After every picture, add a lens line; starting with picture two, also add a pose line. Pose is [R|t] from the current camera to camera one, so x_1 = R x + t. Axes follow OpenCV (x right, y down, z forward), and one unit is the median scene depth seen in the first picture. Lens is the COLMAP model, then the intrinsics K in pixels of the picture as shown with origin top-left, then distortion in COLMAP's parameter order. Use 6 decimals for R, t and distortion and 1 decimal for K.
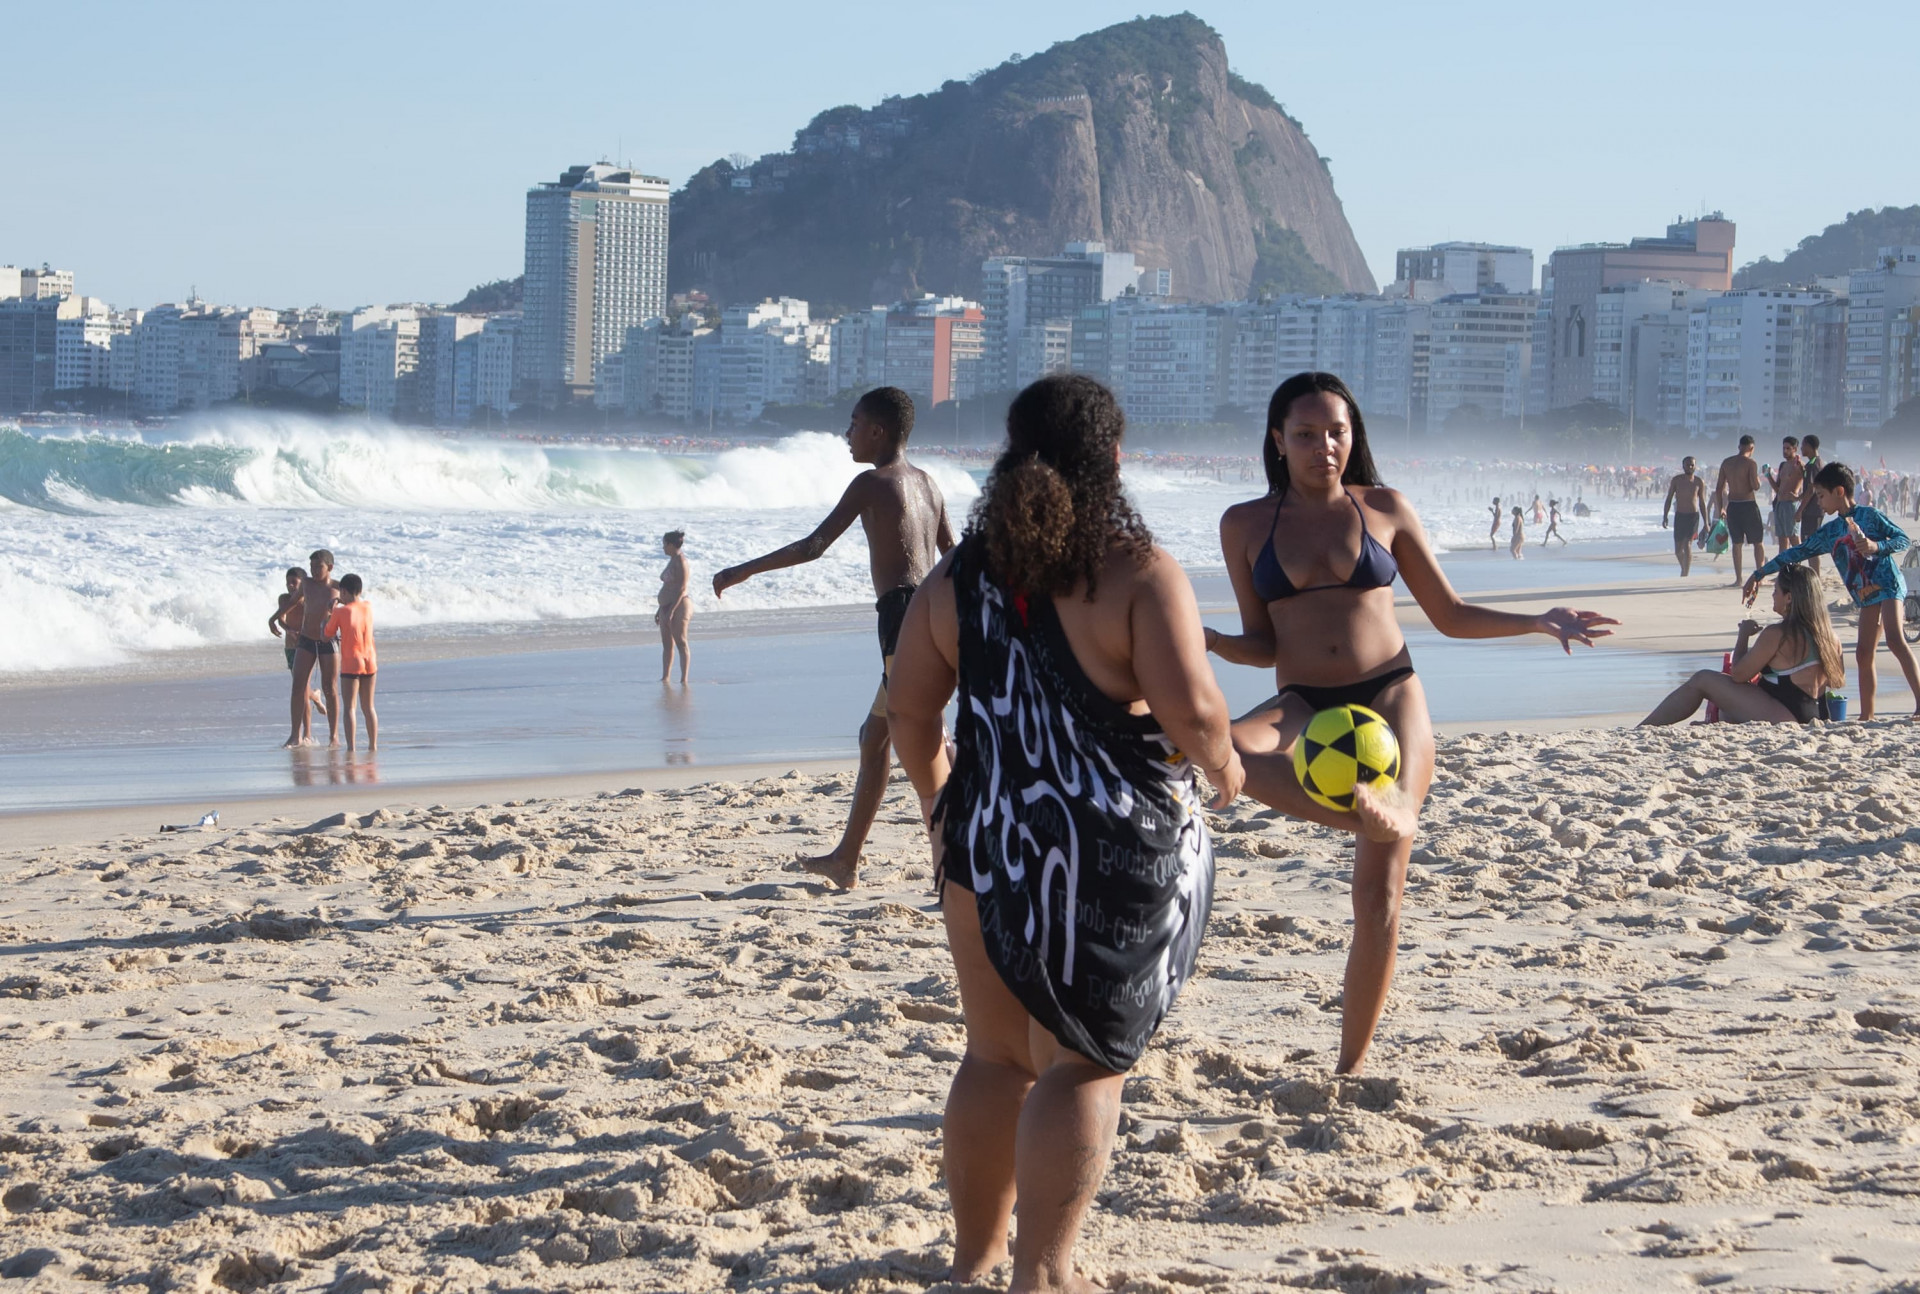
lens RADIAL K [[7233.3, 0, 1118.2], [0, 7233.3, 647.7], [0, 0, 1]] dist [0.314445, 1.925496]
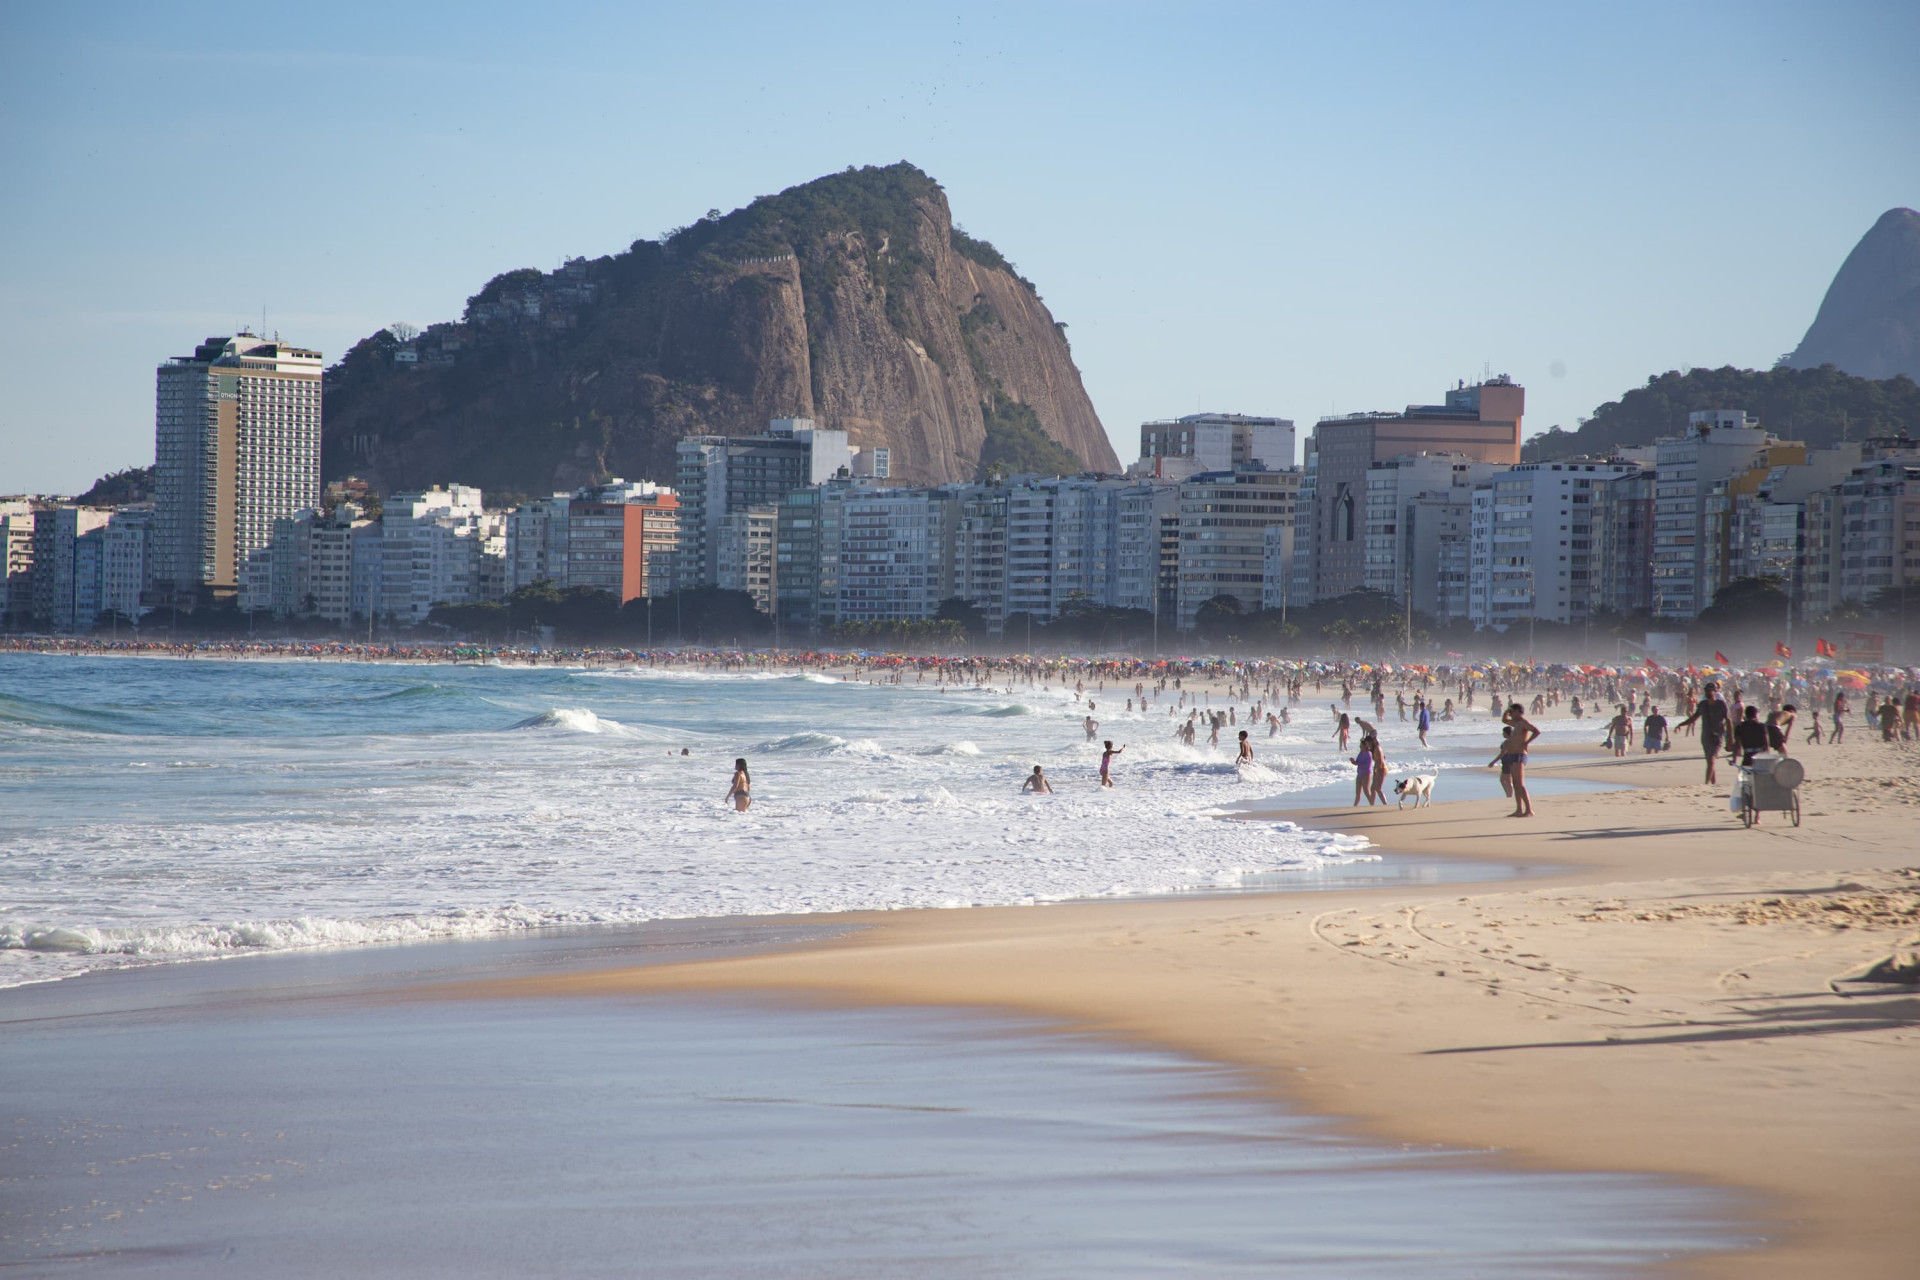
lens RADIAL K [[7749.1, 0, 926.0], [0, 7749.1, 628.5], [0, 0, 1]] dist [1.485290, 1.403822]
pose [[0.999888, -0.011595, 0.009452, 0.002584], [0.011872, 0.999487, -0.029756, -0.001518], [-0.009102, 0.029865, 0.999513, 0.044125]]
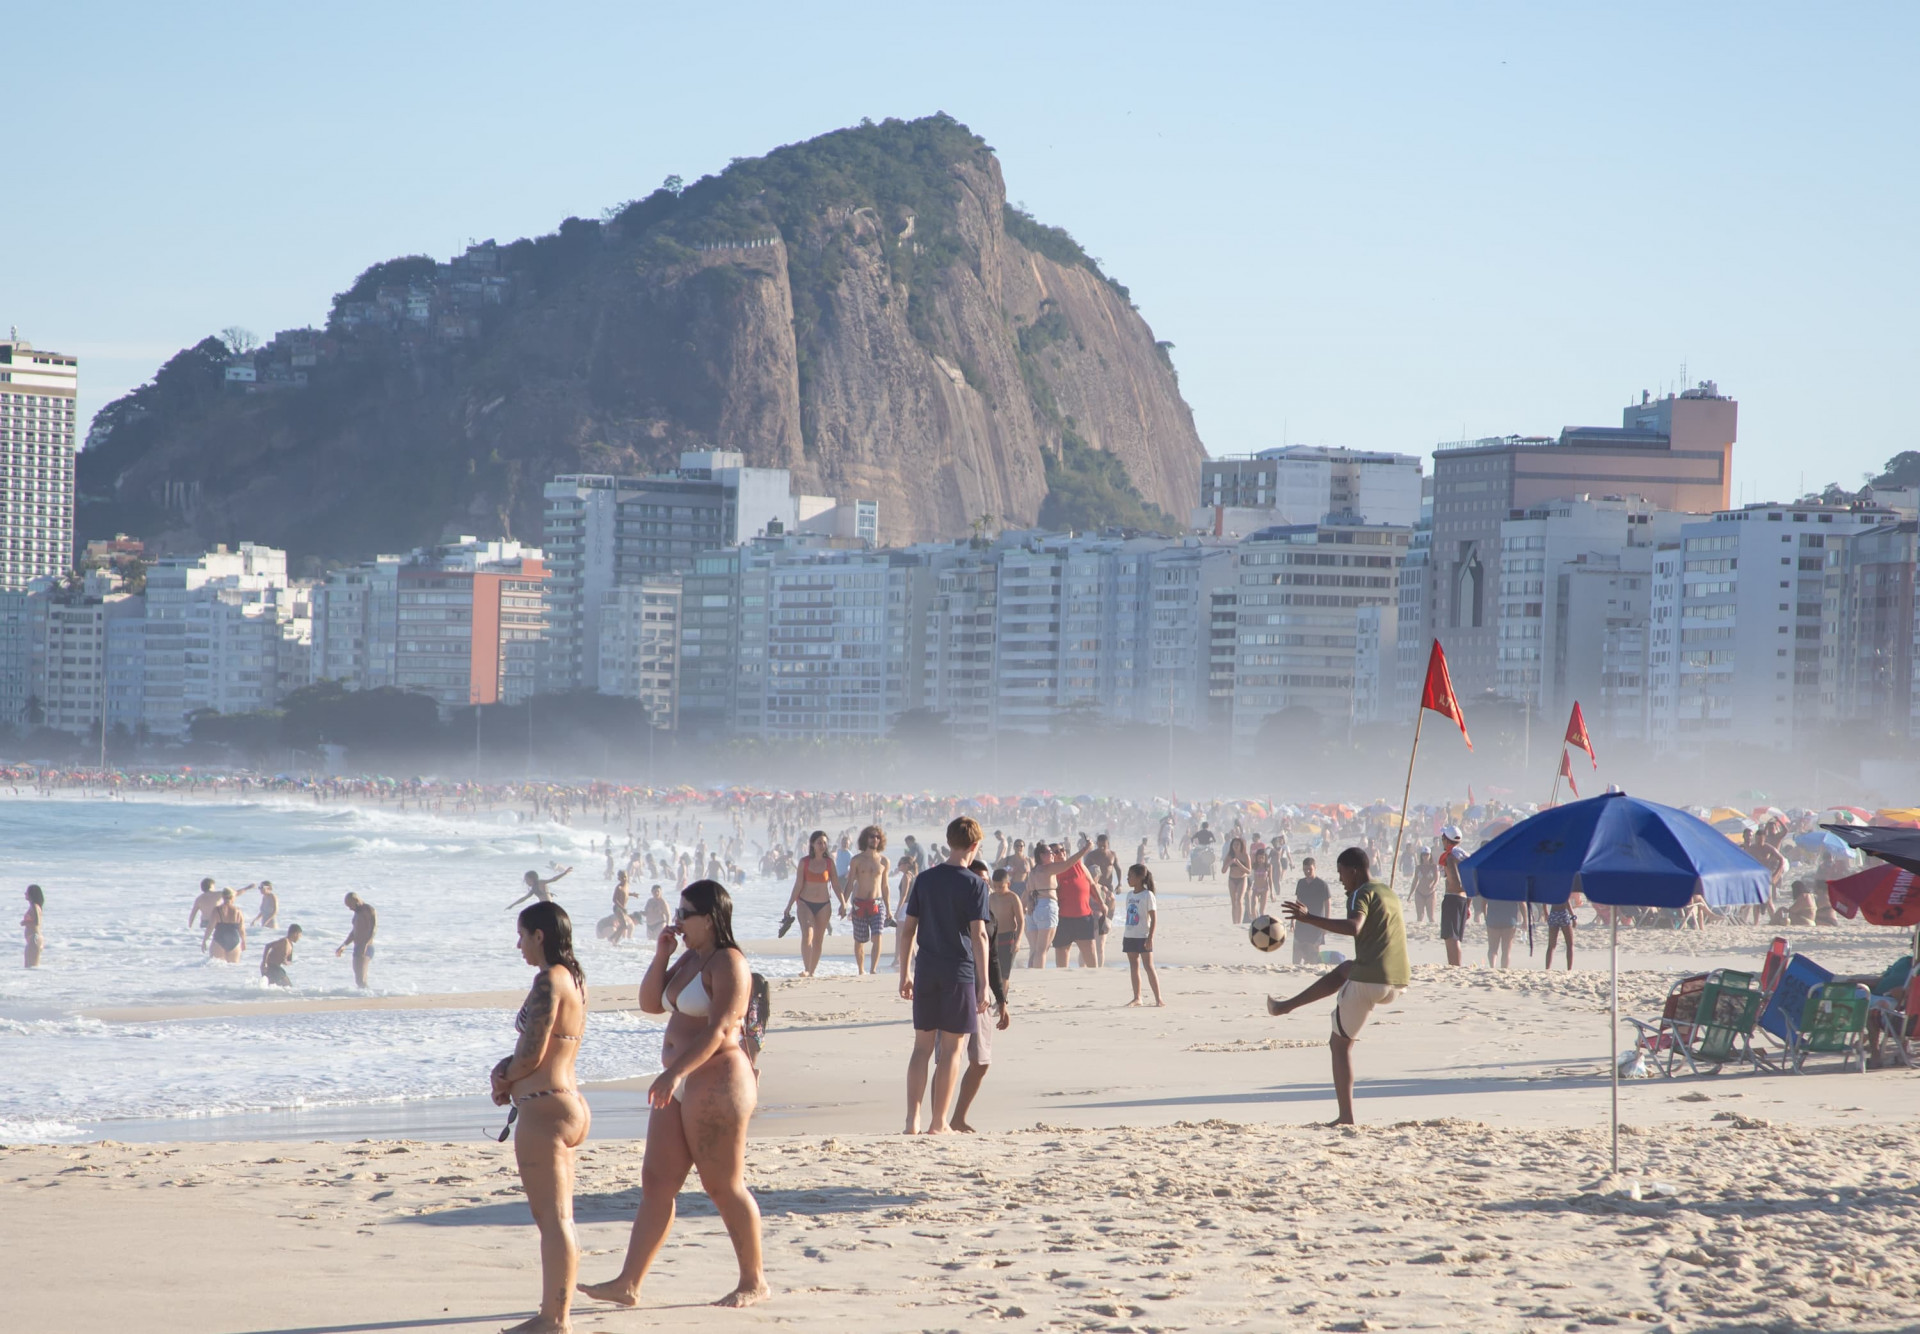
lens RADIAL K [[7980.0, 0, 1022.0], [0, 7980.0, 894.5], [0, 0, 1]] dist [0.769854, 0.672004]
pose [[0.999464, -0.001927, -0.032676, 0.043707], [0.001408, 0.999873, -0.015877, -0.006896], [0.032702, 0.015823, 0.999340, 0.308031]]
